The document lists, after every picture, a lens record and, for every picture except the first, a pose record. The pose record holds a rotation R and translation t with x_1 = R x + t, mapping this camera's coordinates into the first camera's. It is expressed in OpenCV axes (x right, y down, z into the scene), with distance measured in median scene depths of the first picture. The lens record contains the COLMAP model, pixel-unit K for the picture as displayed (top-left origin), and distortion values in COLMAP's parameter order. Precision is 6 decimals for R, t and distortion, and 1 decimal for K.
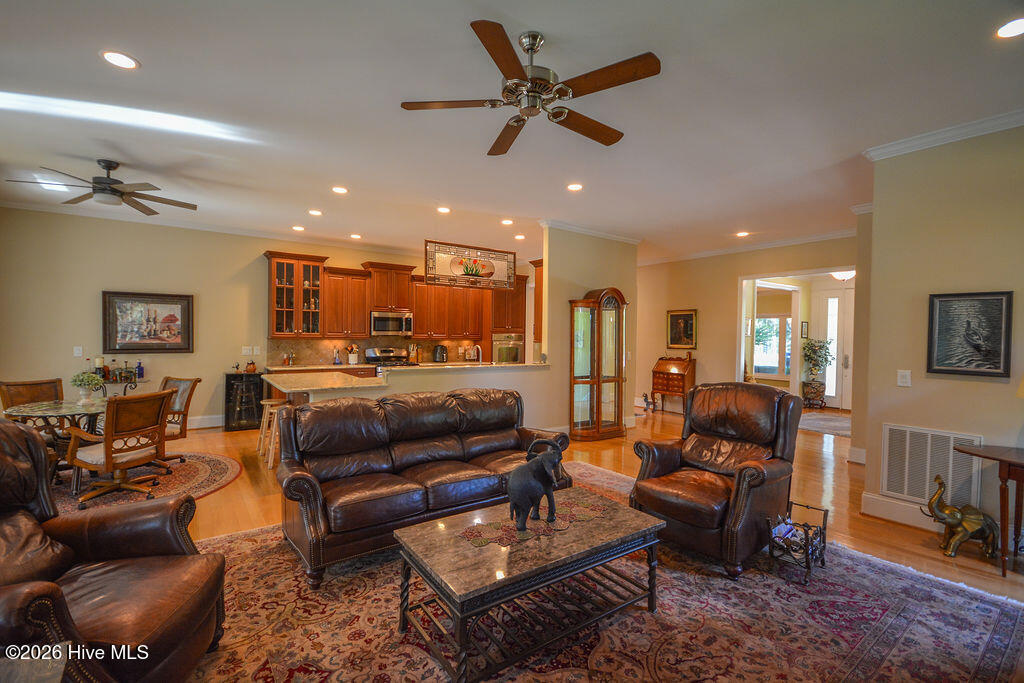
lens RADIAL K [[451.4, 0, 512.0], [0, 451.4, 341.5], [0, 0, 1]] dist [-0.010232, 0.000097]
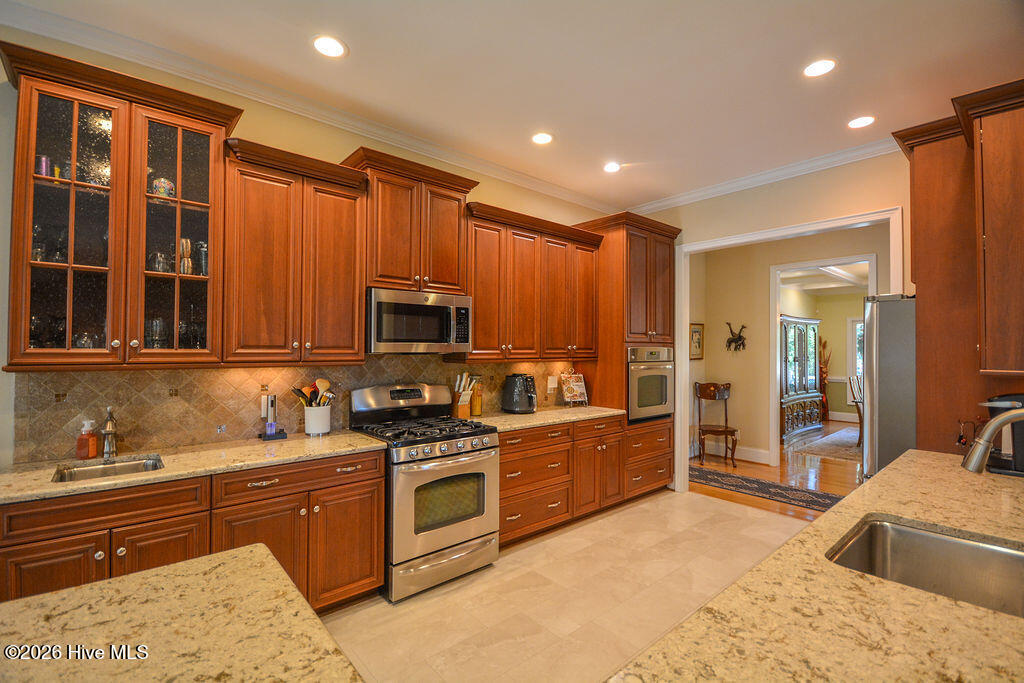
lens RADIAL K [[451.4, 0, 512.0], [0, 451.4, 341.5], [0, 0, 1]] dist [-0.010232, 0.000097]
pose [[0.996562, -0.007570, 0.082507, -0.227297], [0.010021, 0.999520, -0.029330, -0.011853], [-0.082246, 0.030056, 0.996159, 0.628344]]
